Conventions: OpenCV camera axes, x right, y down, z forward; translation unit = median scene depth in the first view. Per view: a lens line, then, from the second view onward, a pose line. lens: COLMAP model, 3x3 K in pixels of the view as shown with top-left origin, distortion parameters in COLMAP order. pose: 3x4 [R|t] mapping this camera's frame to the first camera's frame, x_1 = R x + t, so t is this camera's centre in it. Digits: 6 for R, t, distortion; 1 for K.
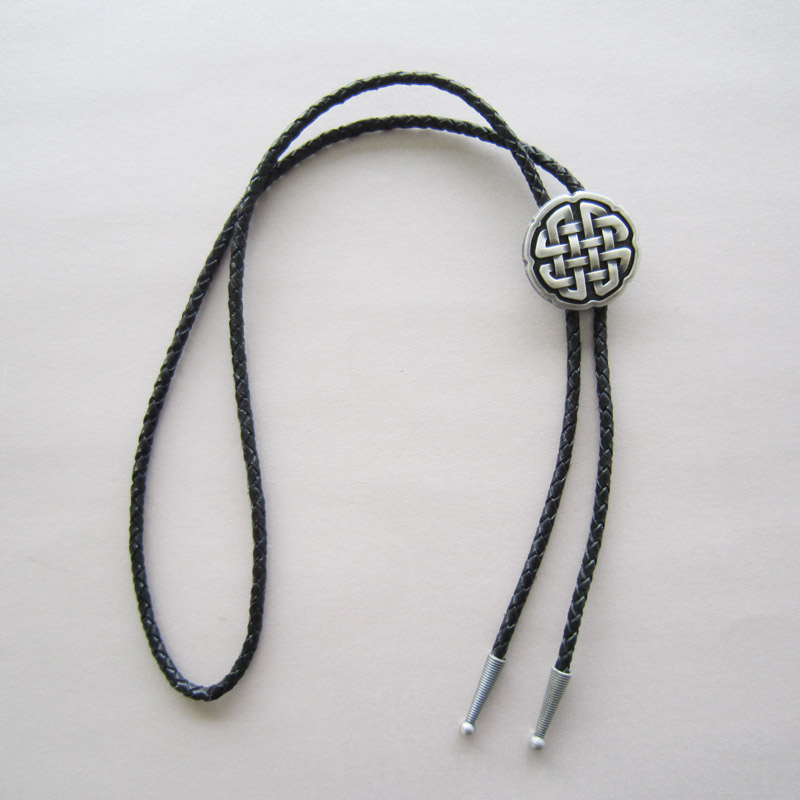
lens RADIAL K [[709.1, 0, 400.0], [0, 709.1, 400.0], [0, 0, 1]] dist [-0.009871, -0.002715]
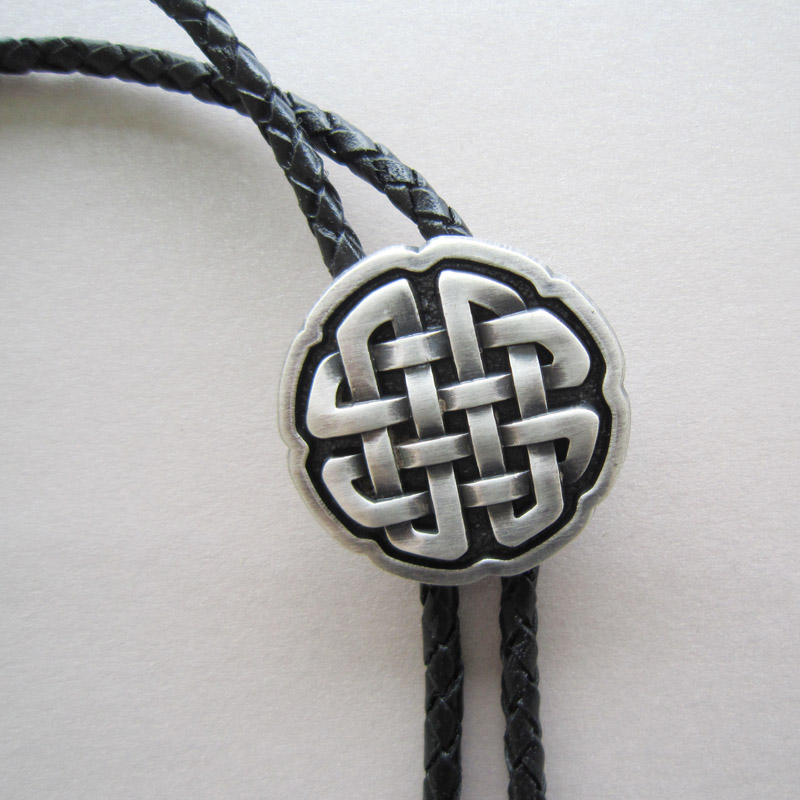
lens RADIAL K [[618.6, 0, 476.8], [0, 618.6, 398.6], [0, 0, 1]] dist [-0.008303, -0.004775]
pose [[0.999962, 0.001099, -0.008693, 0.271736], [-0.001300, 0.999730, -0.023179, -0.211903], [0.008665, 0.023190, 0.999694, 0.710773]]
